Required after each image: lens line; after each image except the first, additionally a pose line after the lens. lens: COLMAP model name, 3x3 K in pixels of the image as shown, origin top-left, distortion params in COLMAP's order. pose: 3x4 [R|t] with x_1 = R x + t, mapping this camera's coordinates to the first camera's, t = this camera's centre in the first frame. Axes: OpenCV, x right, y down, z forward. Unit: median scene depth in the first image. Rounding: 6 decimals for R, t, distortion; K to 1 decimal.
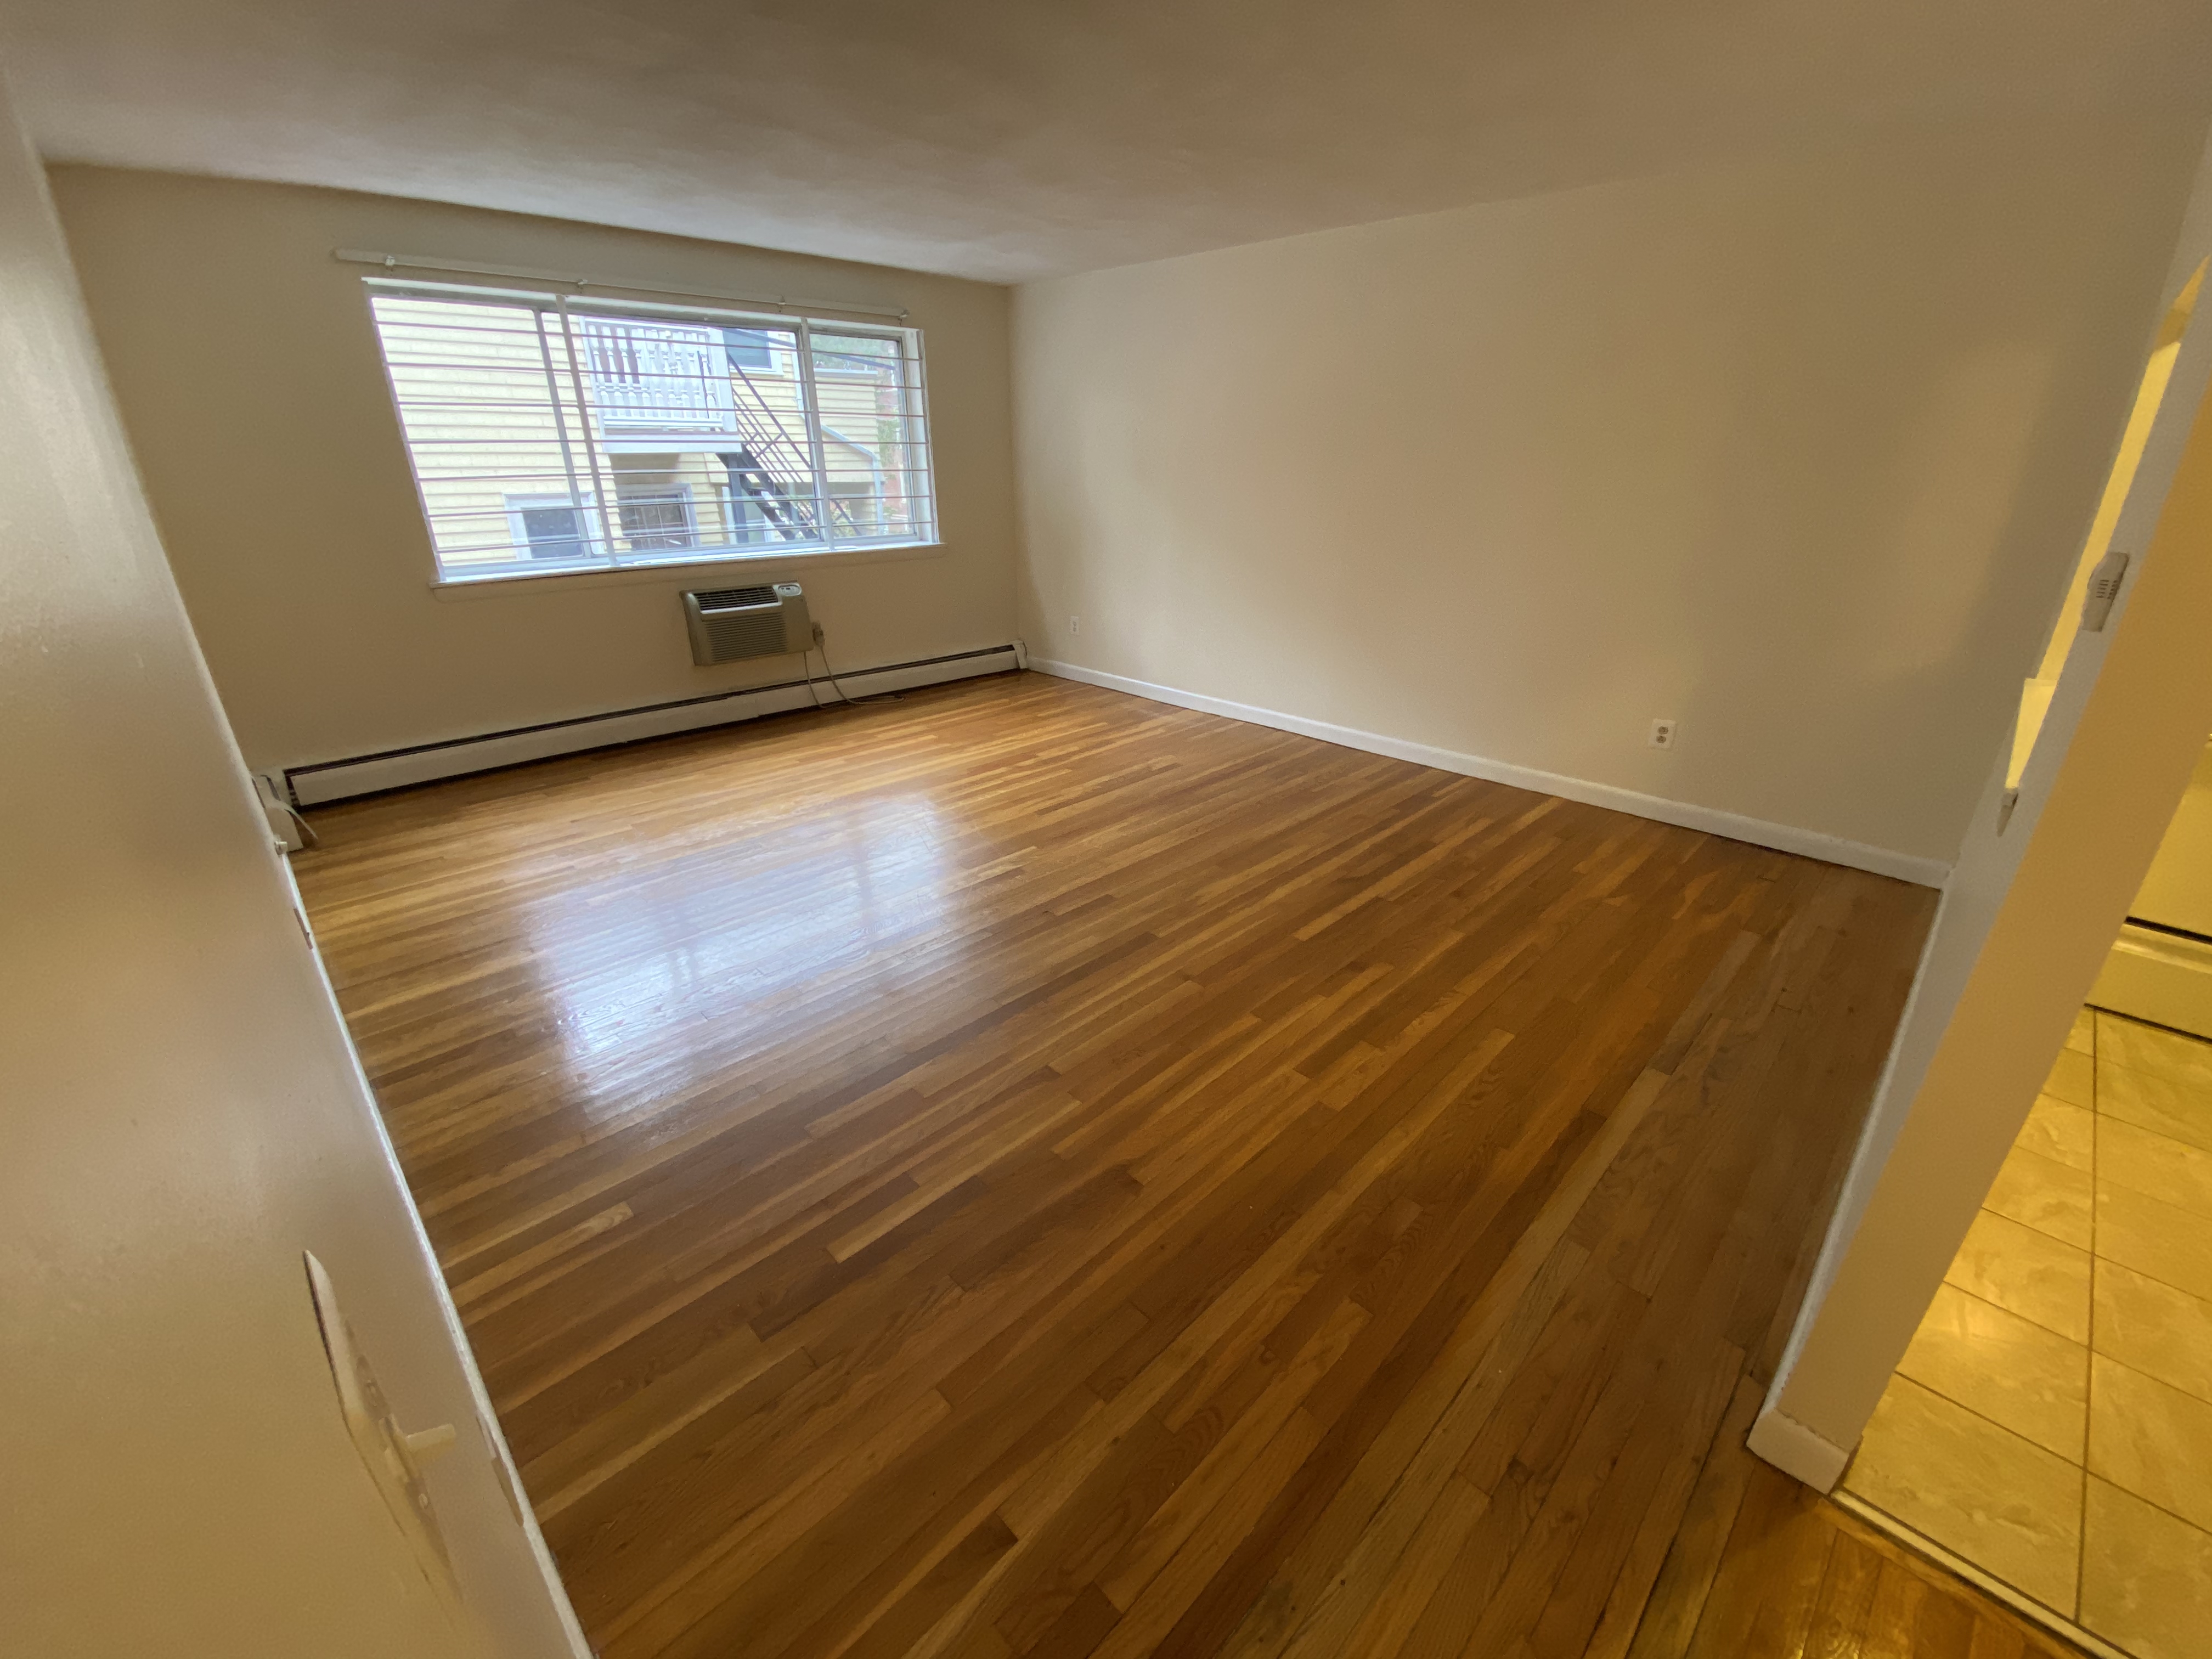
lens RADIAL K [[904.8, 0, 1119.5], [0, 904.8, 828.4], [0, 0, 1]] dist [-0.000842, -0.000360]
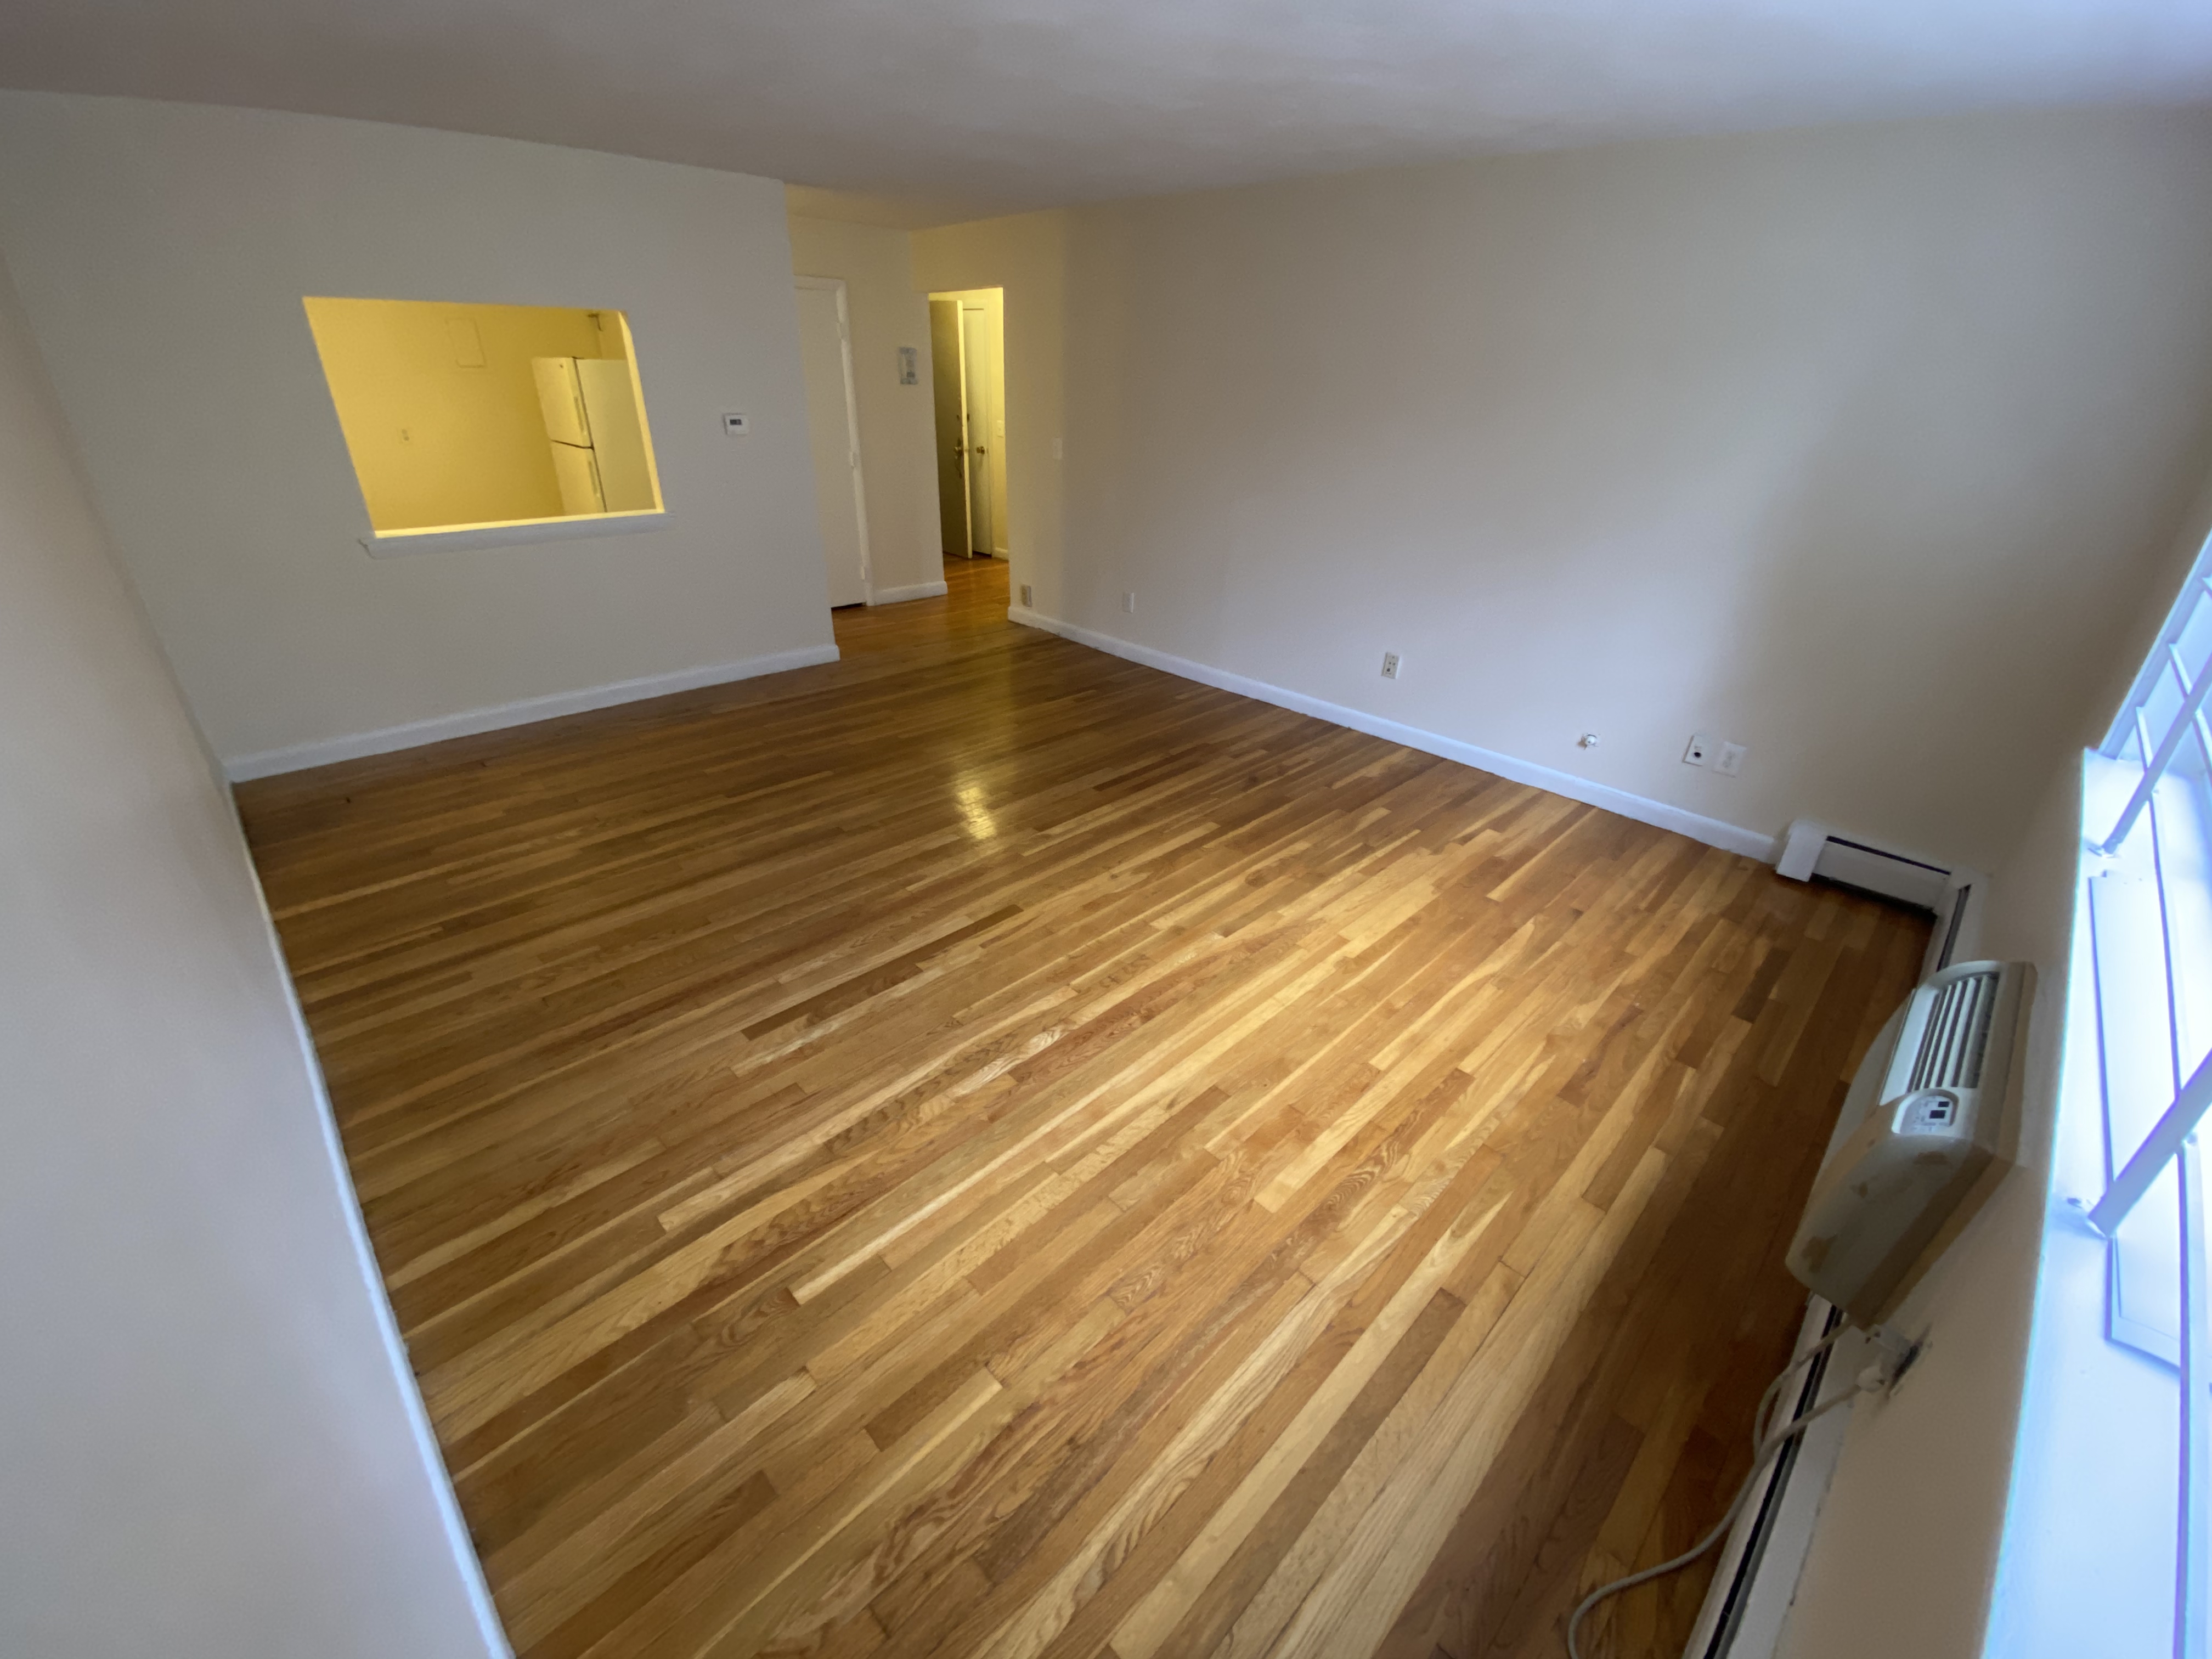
lens RADIAL K [[904.8, 0, 1105.2], [0, 904.8, 824.6], [0, 0, 1]] dist [-0.000842, -0.000360]
pose [[-0.999350, -0.035777, -0.004319, -0.165114], [-0.026630, 0.652404, 0.757404, -0.673640], [-0.024280, 0.757027, -0.652933, 1.489450]]
